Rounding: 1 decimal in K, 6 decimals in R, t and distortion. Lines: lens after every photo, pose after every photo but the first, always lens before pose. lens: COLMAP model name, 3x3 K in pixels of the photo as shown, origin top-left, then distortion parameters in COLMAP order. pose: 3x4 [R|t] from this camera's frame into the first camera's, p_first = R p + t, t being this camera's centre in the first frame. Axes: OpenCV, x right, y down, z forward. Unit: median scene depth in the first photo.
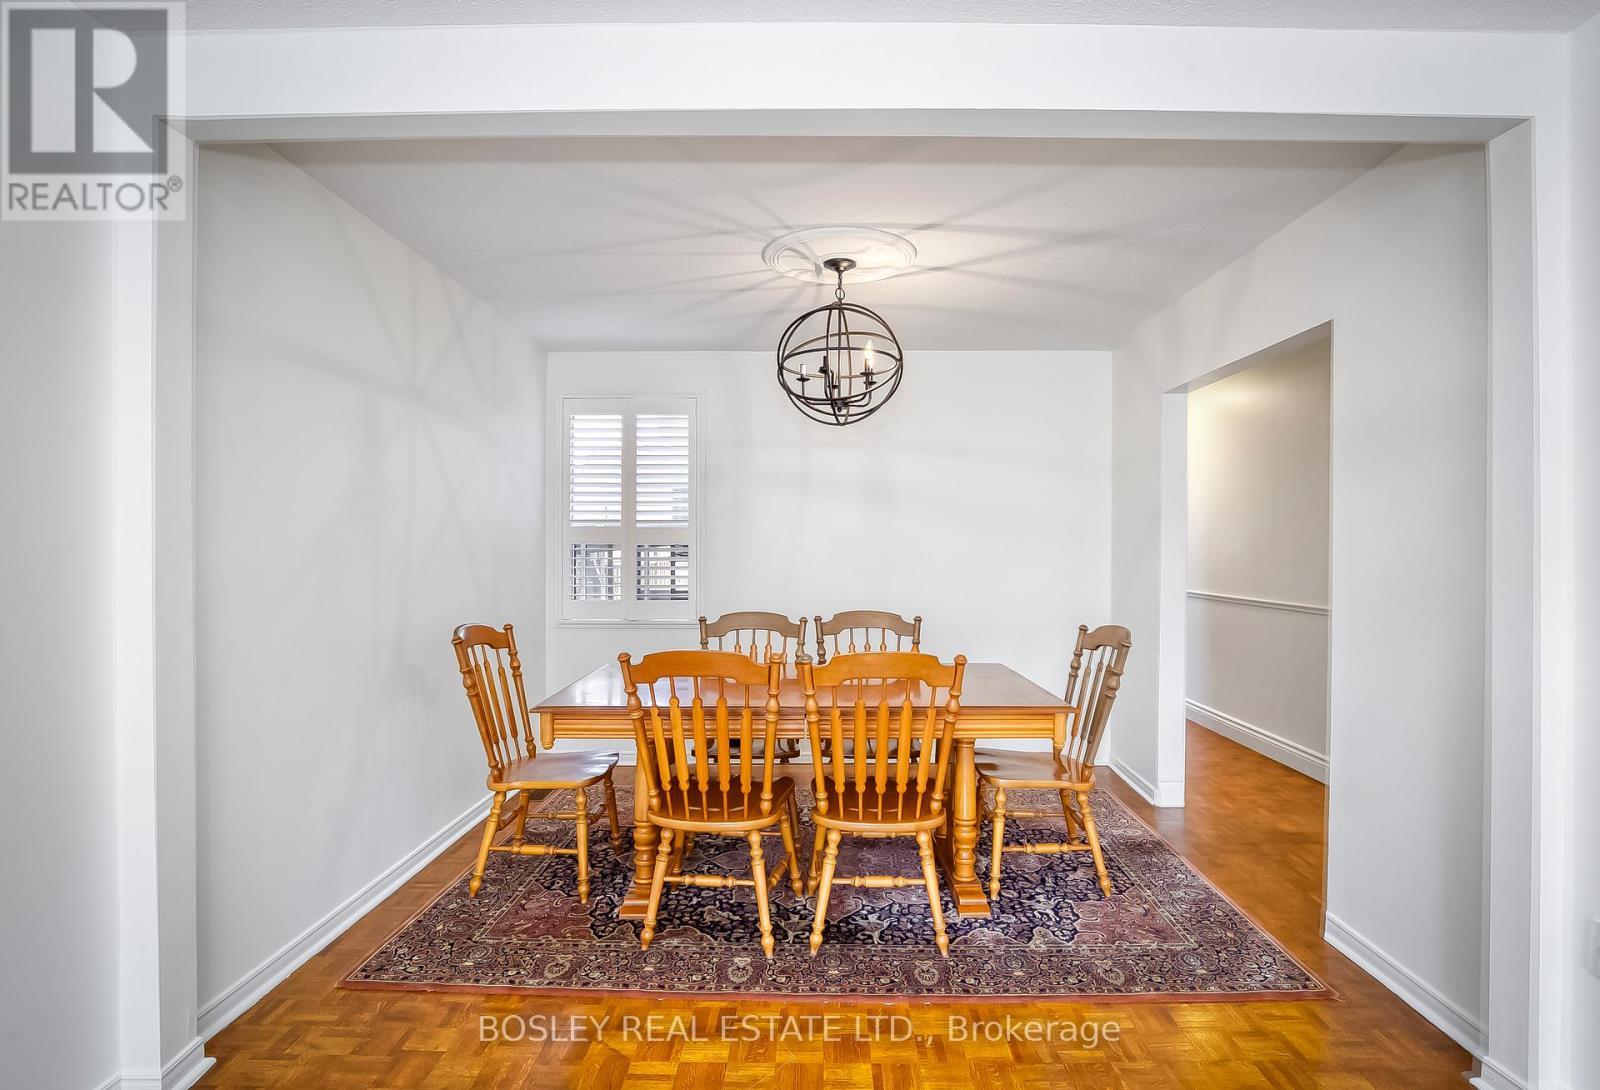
lens RADIAL K [[858.5, 0, 806.3], [0, 858.5, 538.8], [0, 0, 1]] dist [-0.022318, -0.000628]
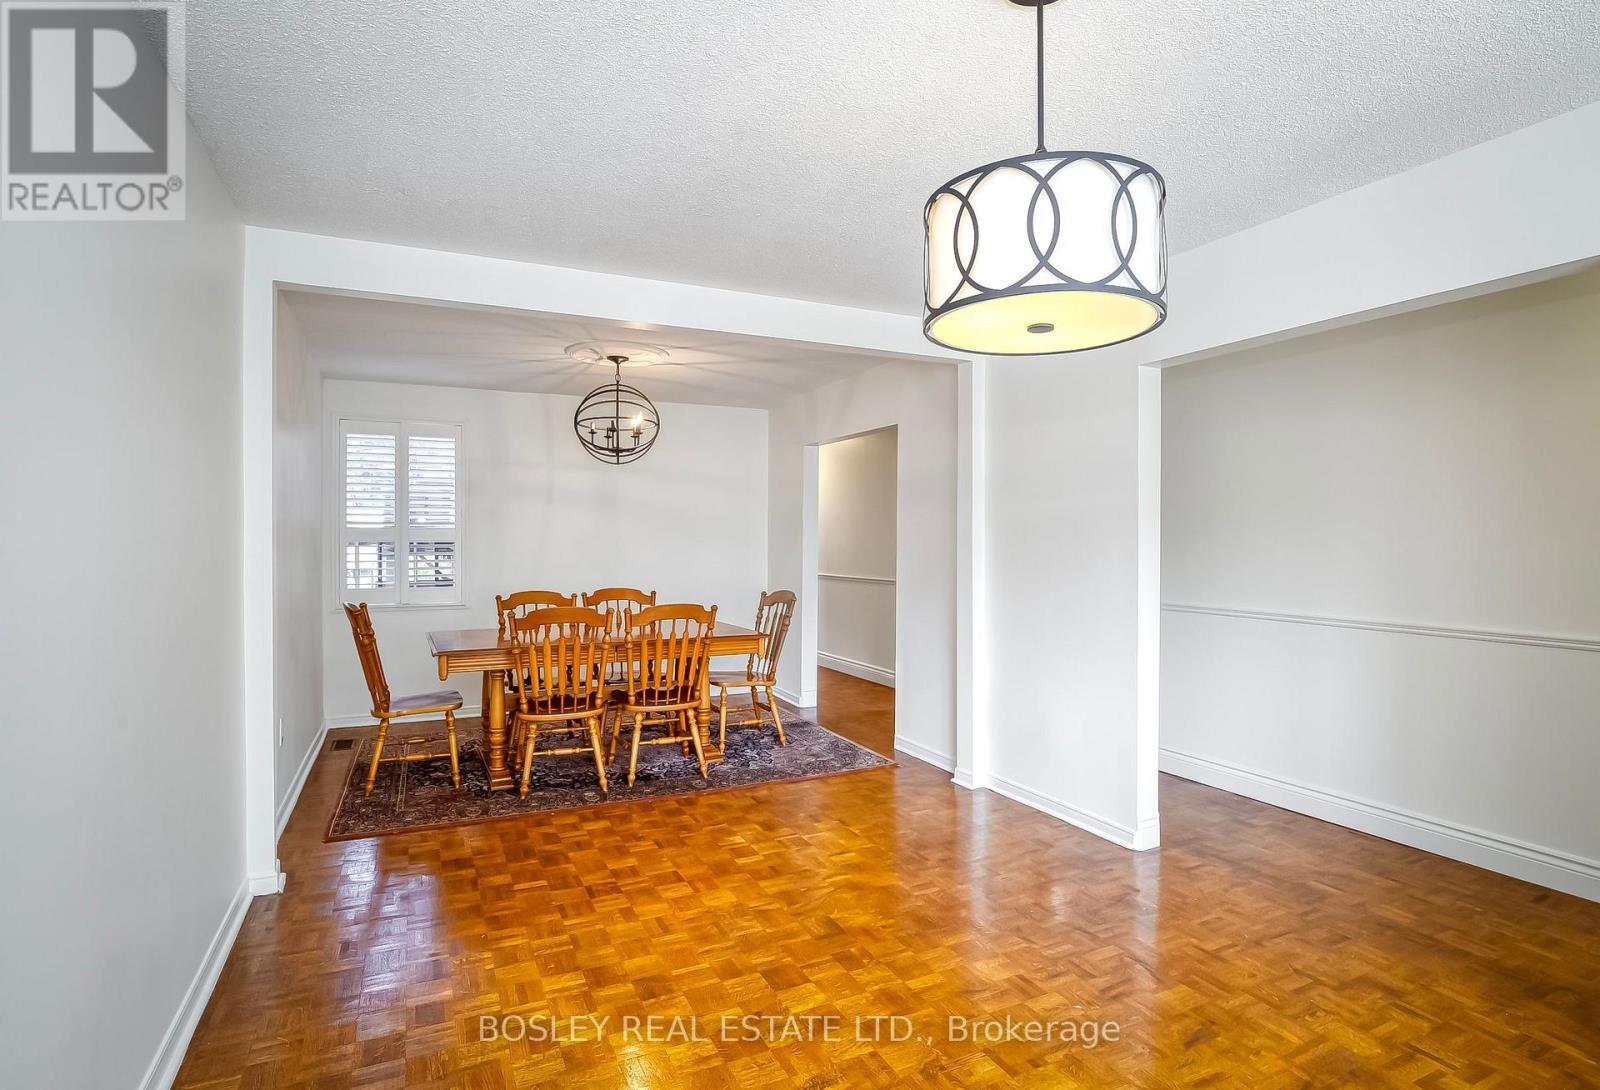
lens RADIAL K [[858.5, 0, 793.1], [0, 858.5, 544.2], [0, 0, 1]] dist [-0.022318, -0.000628]
pose [[0.909908, -0.006244, 0.414763, -0.307853], [0.000030, 0.999888, 0.014986, -0.013101], [-0.414810, -0.013624, 0.909806, -0.514520]]
